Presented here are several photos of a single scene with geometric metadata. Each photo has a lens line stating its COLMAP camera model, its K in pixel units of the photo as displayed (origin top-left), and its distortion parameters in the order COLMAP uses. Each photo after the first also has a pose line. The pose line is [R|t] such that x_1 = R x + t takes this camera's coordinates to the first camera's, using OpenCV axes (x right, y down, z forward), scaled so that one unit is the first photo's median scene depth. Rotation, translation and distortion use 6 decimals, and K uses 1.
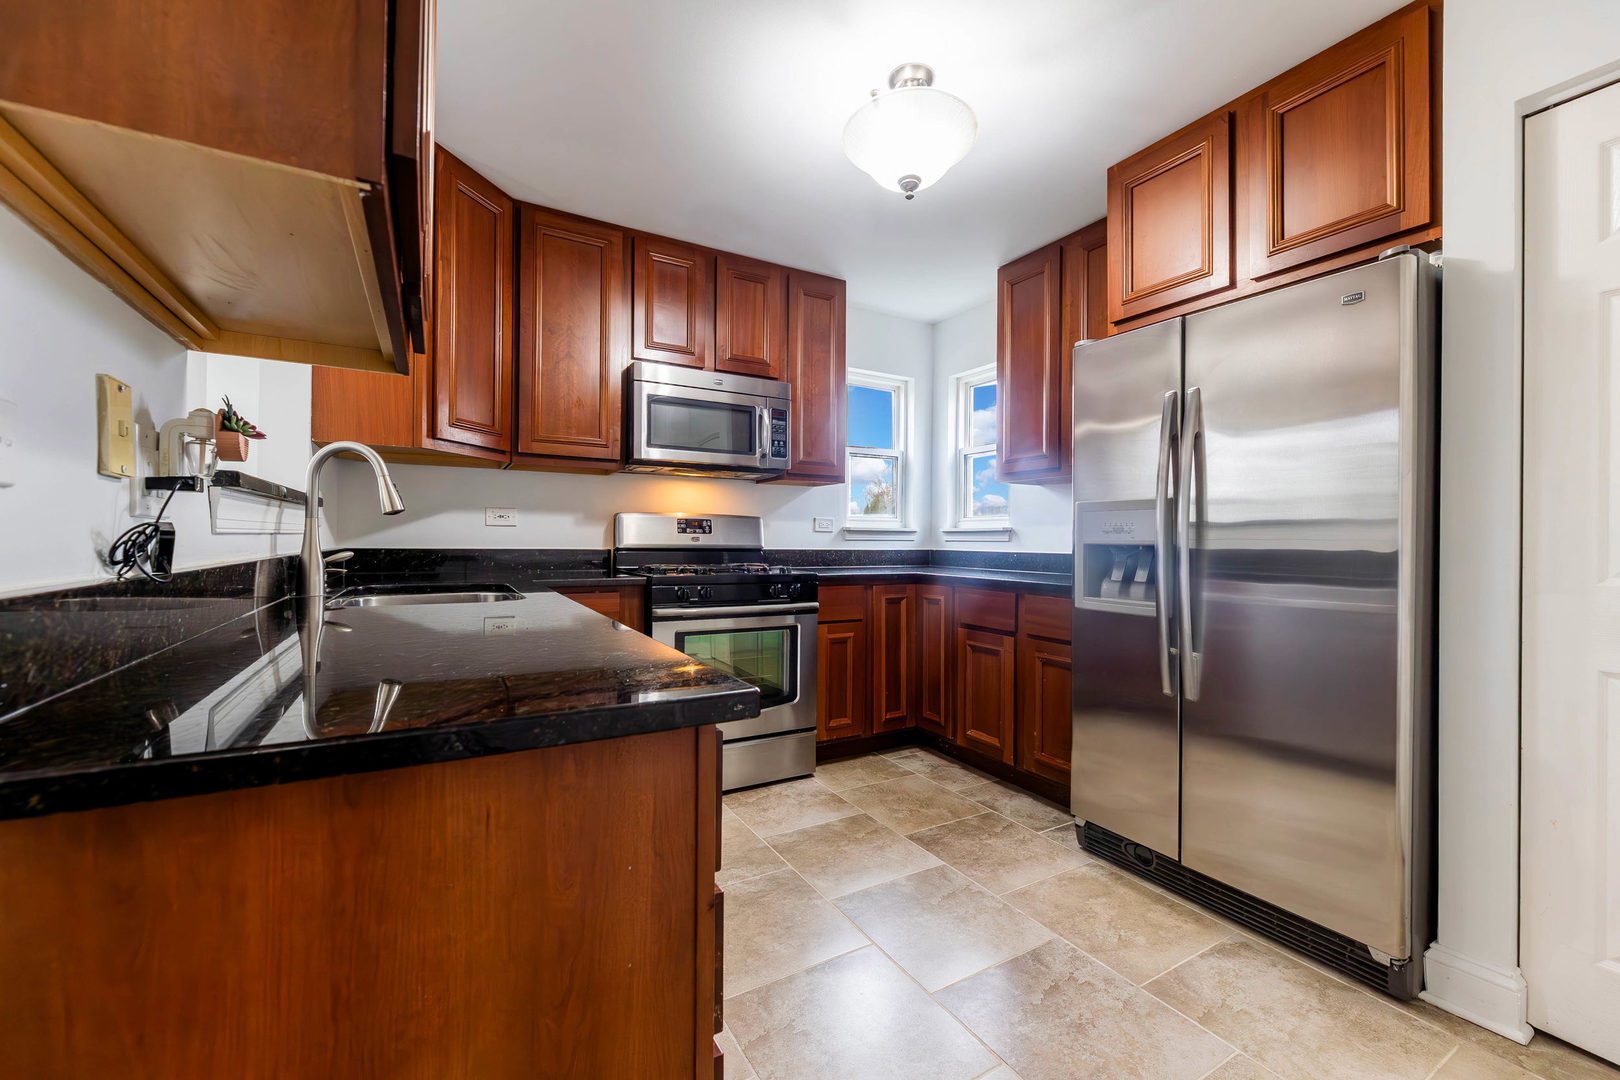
lens RADIAL K [[651.3, 0, 812.9], [0, 651.3, 538.2], [0, 0, 1]] dist [-0.000101, -0.000548]
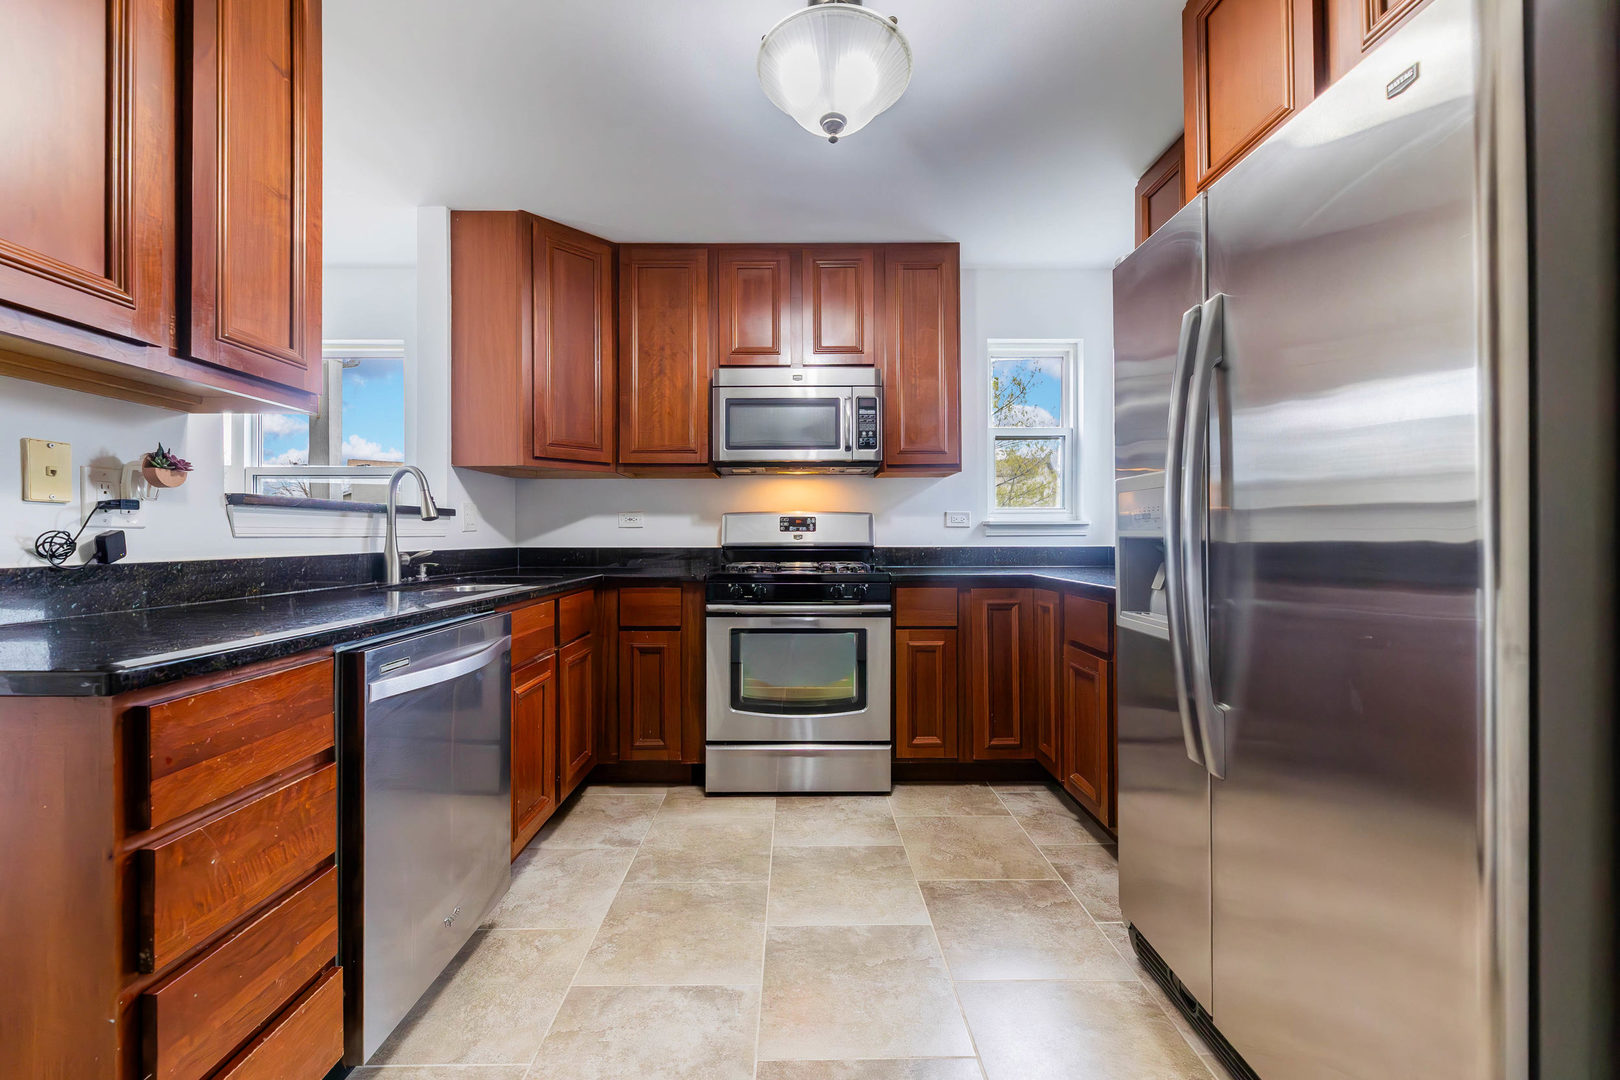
lens RADIAL K [[651.3, 0, 808.2], [0, 651.3, 538.8], [0, 0, 1]] dist [-0.000101, -0.000548]
pose [[0.865968, -0.012288, -0.499949, 0.350072], [0.013348, 0.999910, -0.001456, 0.005784], [0.499922, -0.005412, 0.866054, 0.148873]]
